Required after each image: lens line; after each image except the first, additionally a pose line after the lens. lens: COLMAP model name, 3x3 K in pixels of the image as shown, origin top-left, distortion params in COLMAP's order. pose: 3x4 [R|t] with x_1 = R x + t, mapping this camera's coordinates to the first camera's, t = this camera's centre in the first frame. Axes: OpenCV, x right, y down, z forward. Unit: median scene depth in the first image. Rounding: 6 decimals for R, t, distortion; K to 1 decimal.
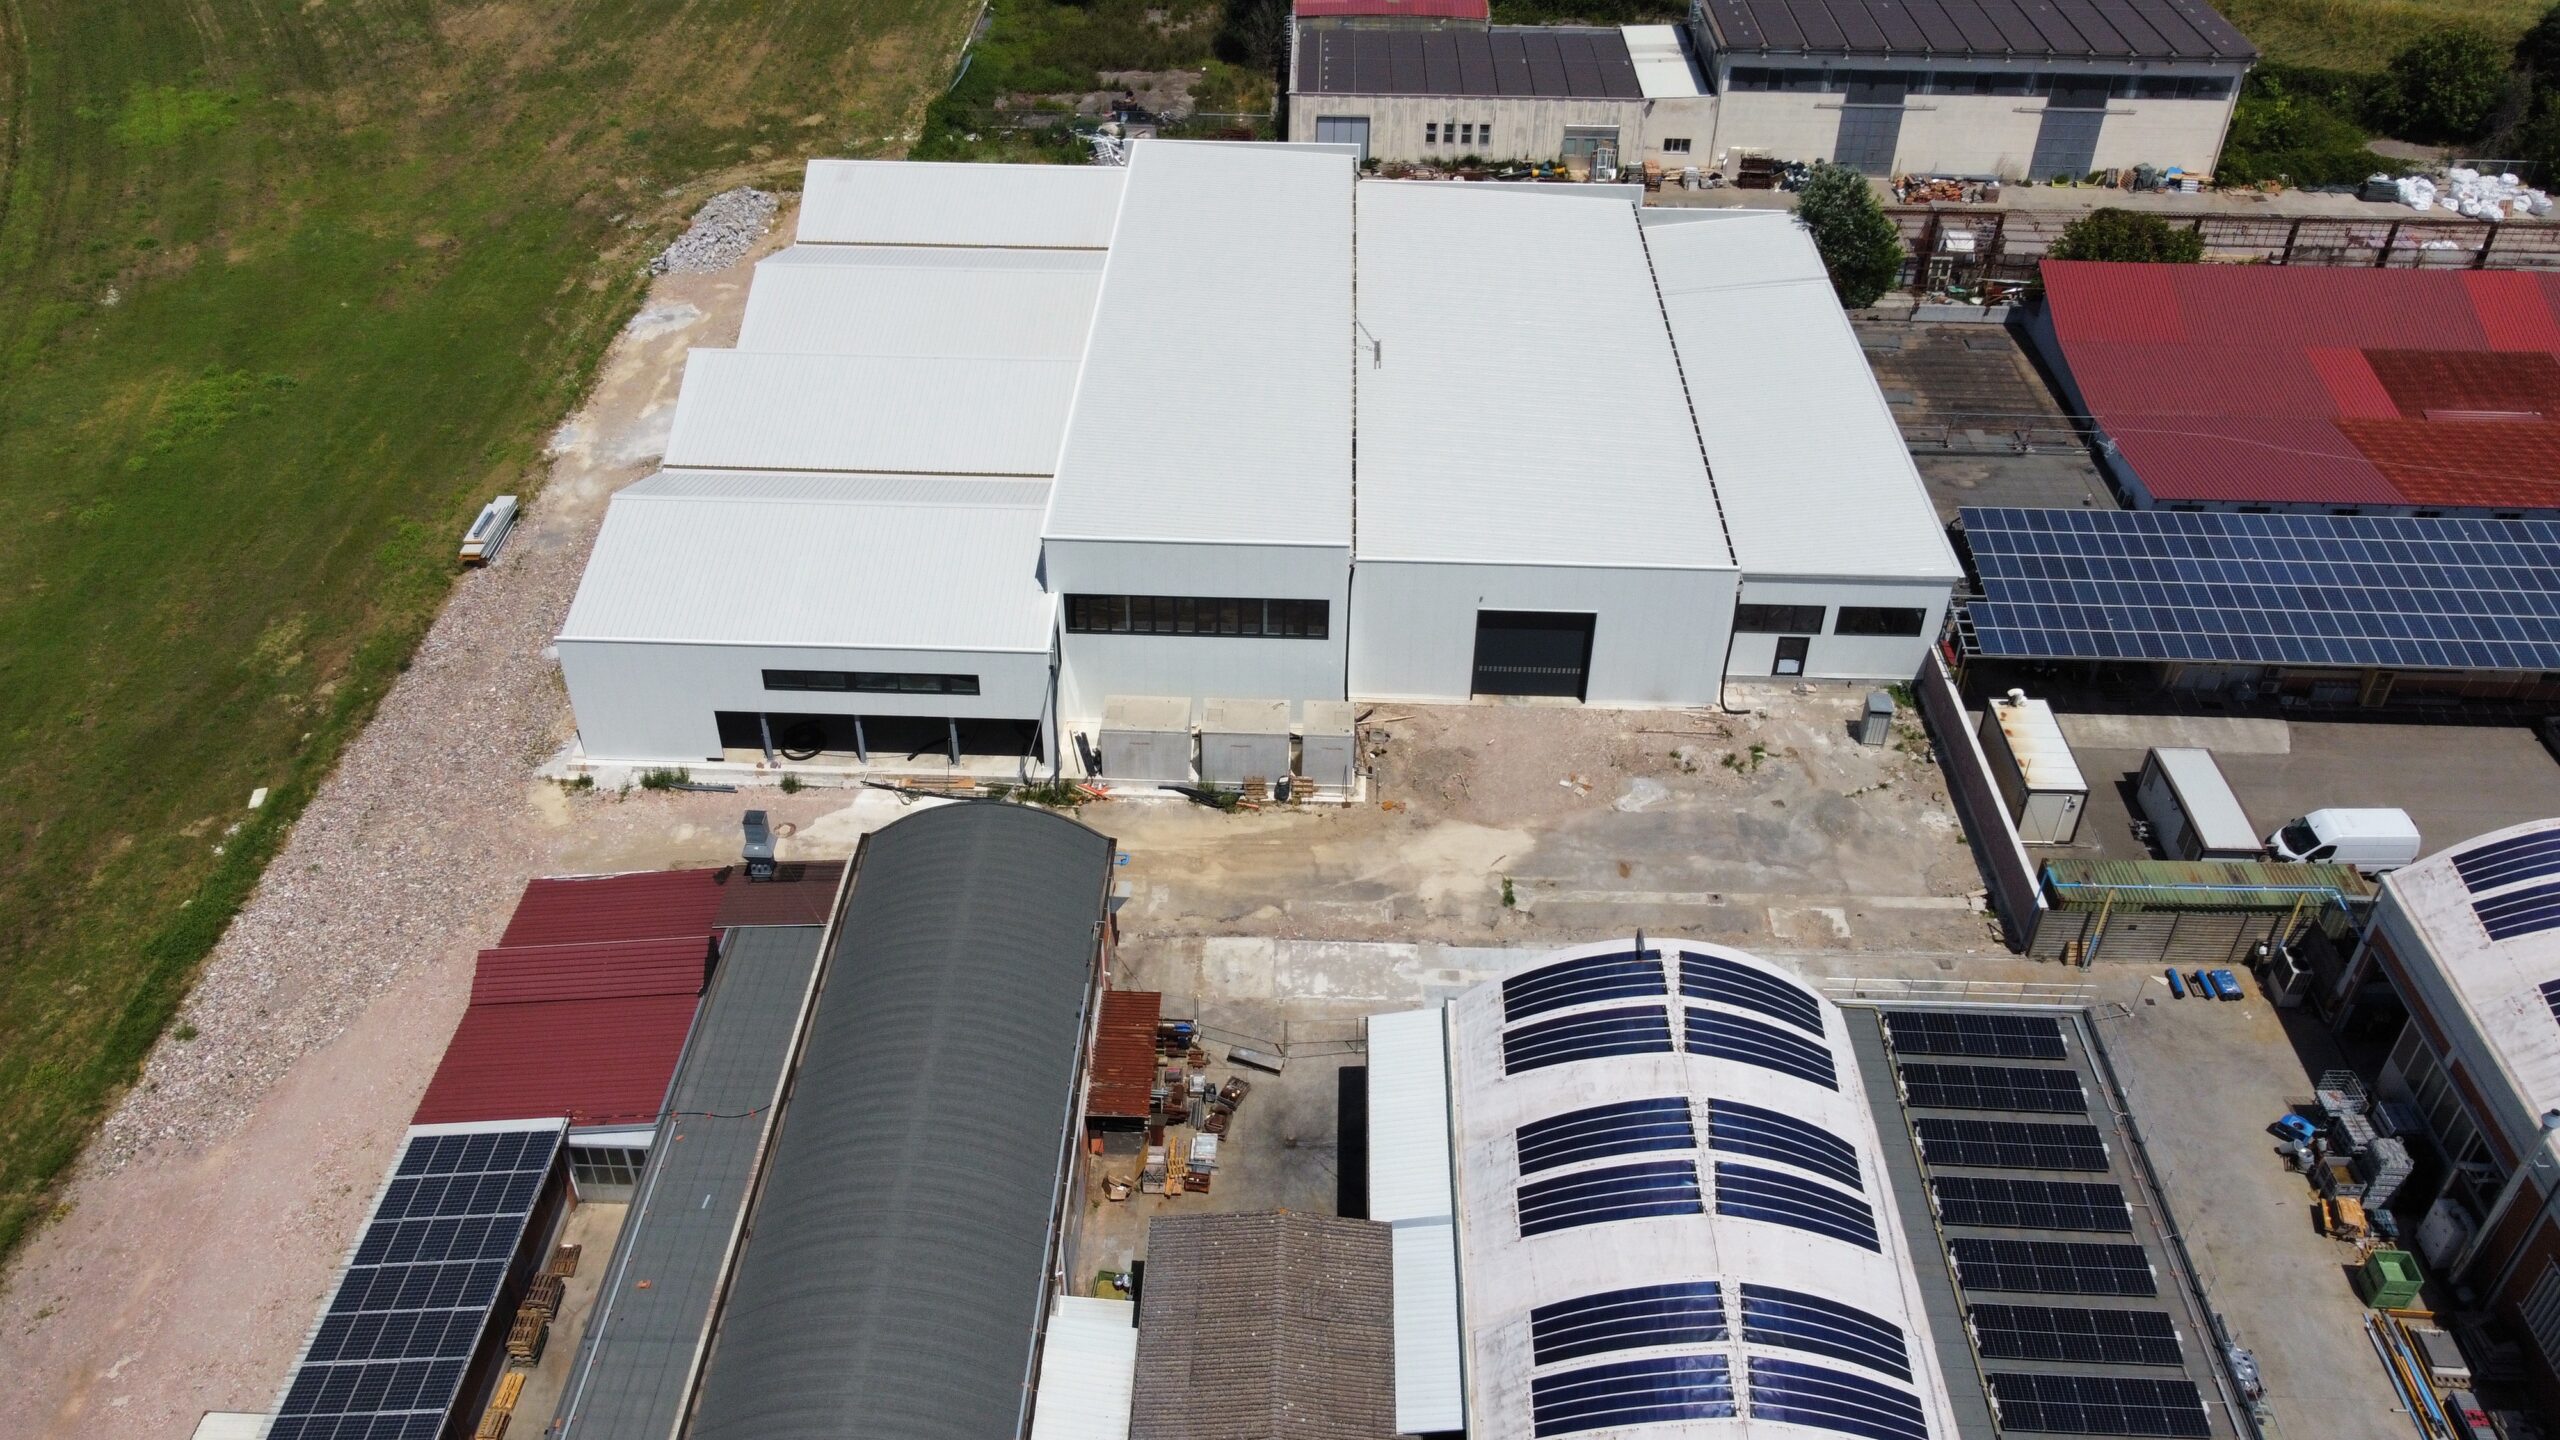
lens RADIAL K [[1971.1, 0, 1277.0], [0, 1971.1, 713.0], [0, 0, 1]] dist [0.000220, -0.007721]
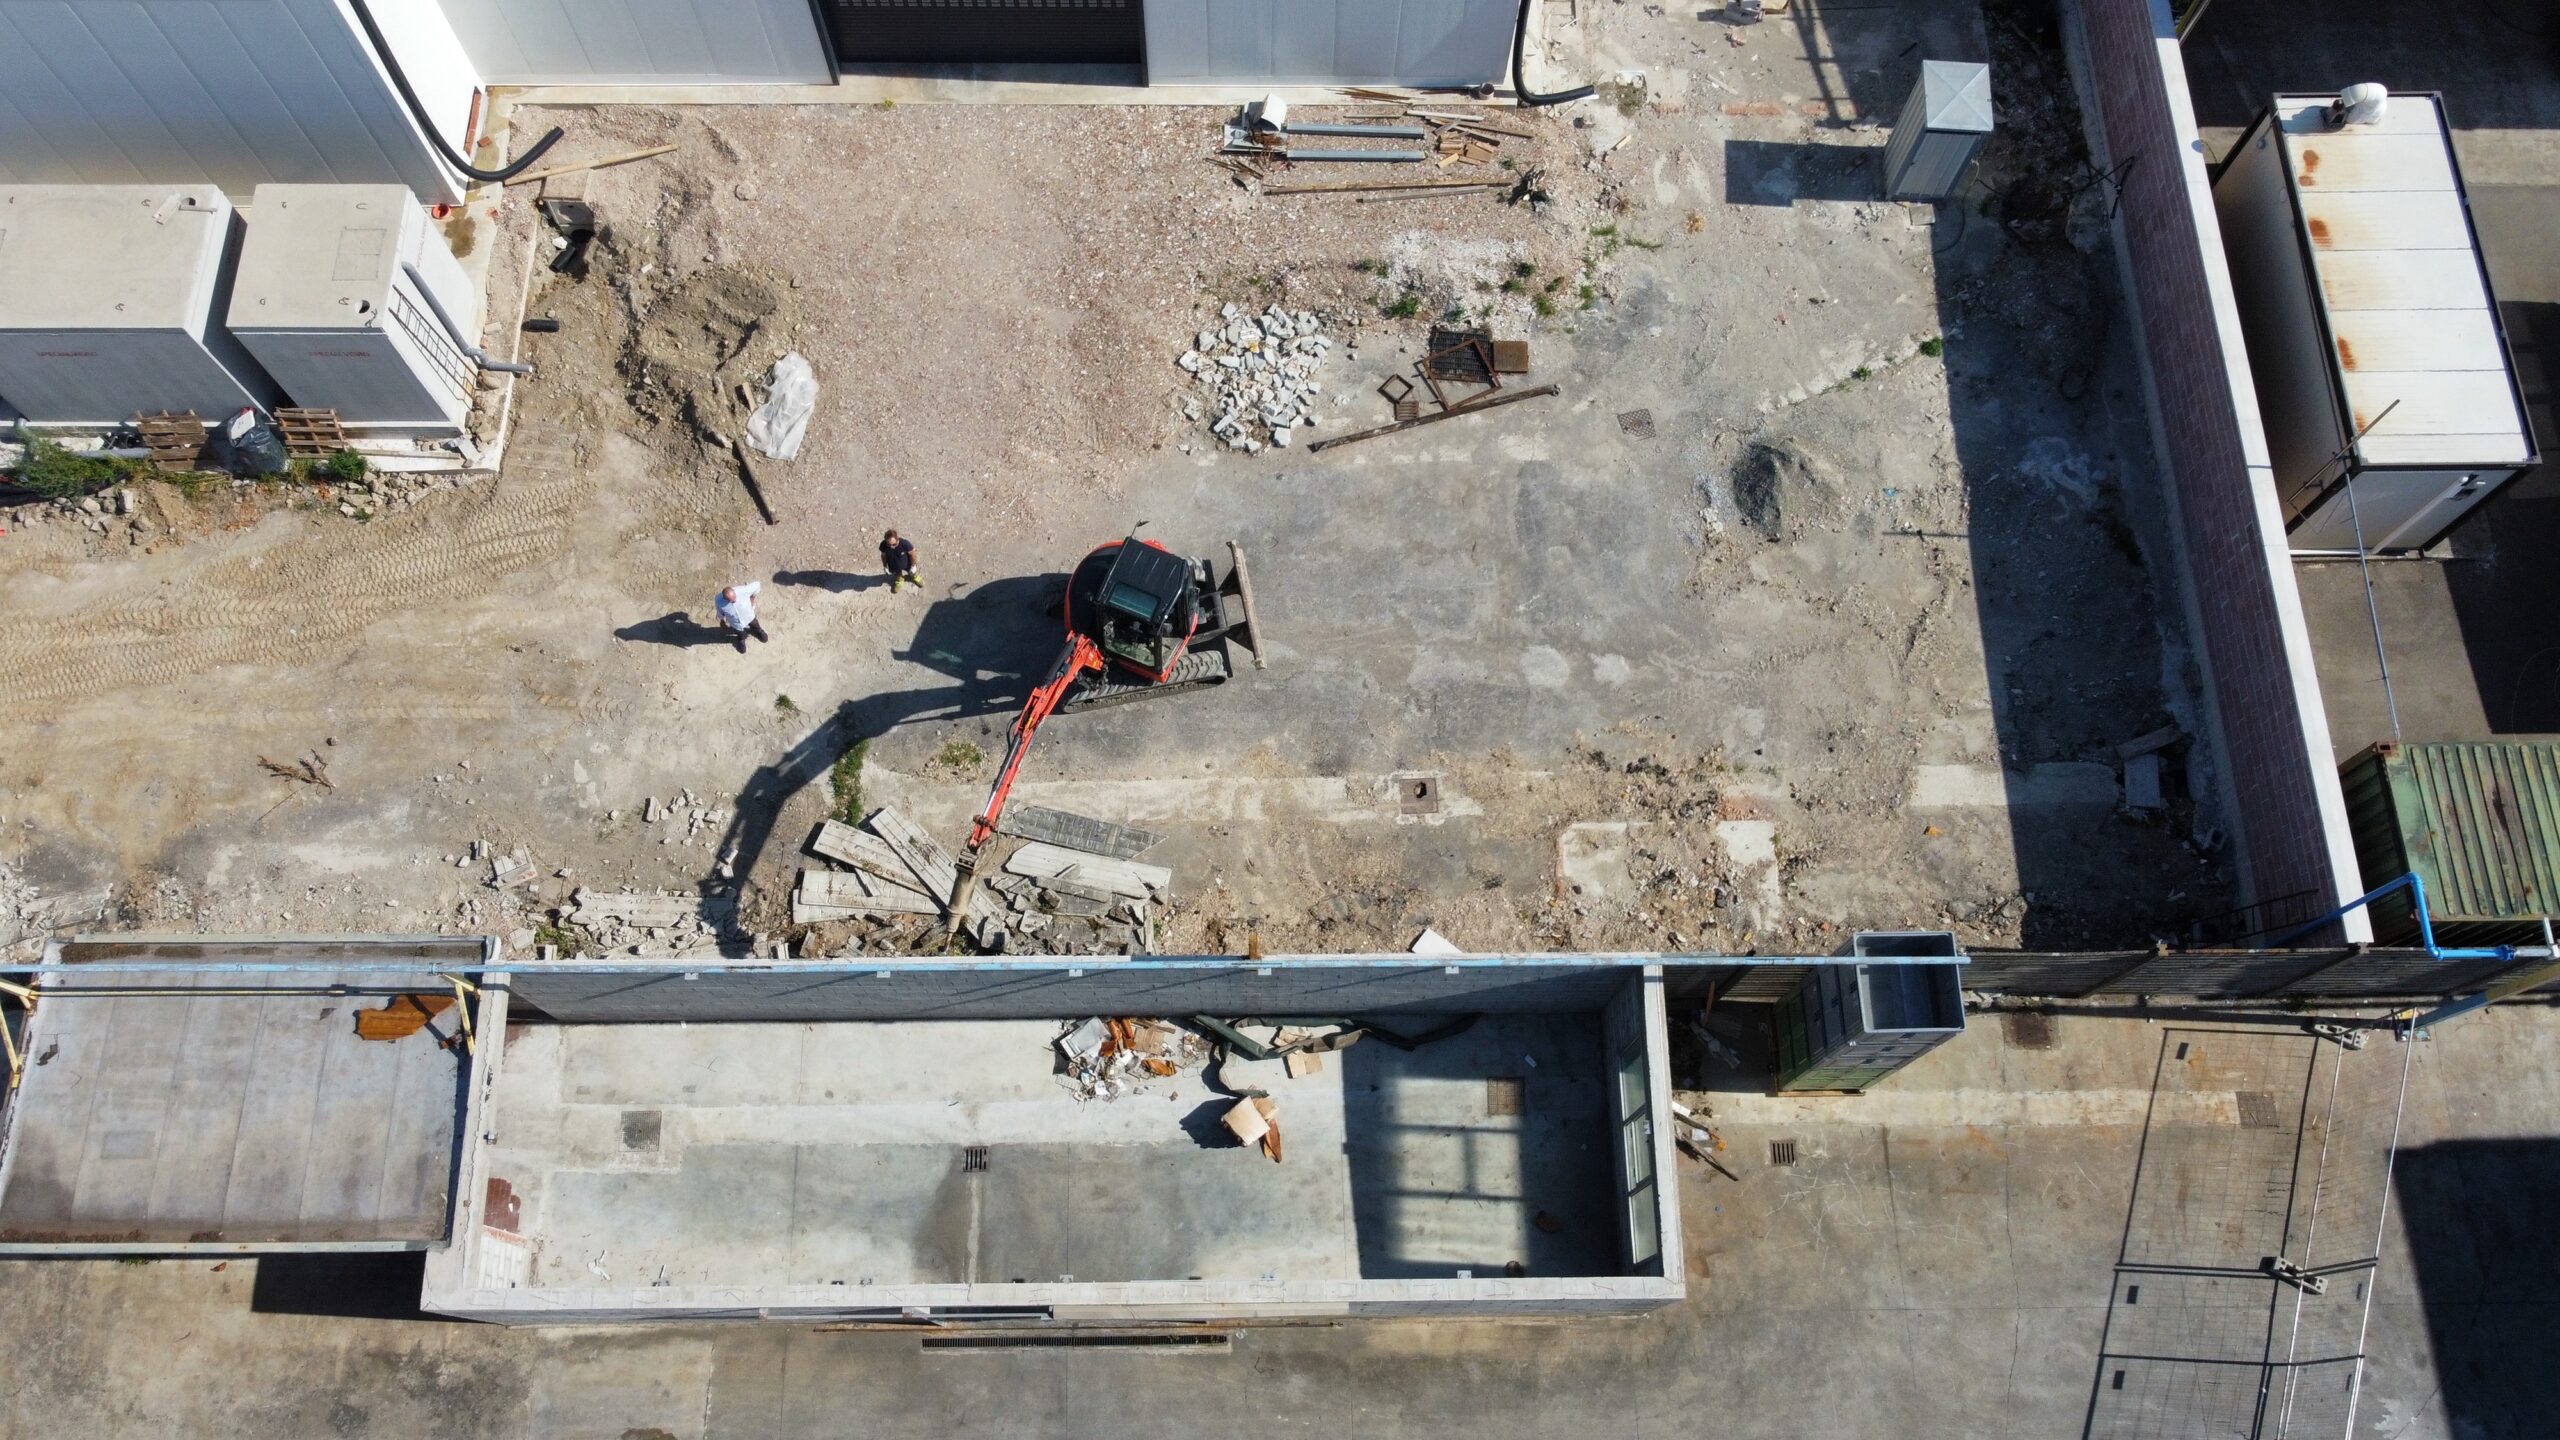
lens RADIAL K [[1971.1, 0, 1264.6], [0, 1971.1, 724.7], [0, 0, 1]] dist [0.000220, -0.007721]
pose [[0.999338, -0.035664, 0.007249, 0.178020], [0.026476, 0.849111, 0.527551, -0.100382], [-0.024970, -0.527009, 0.849493, 0.651806]]
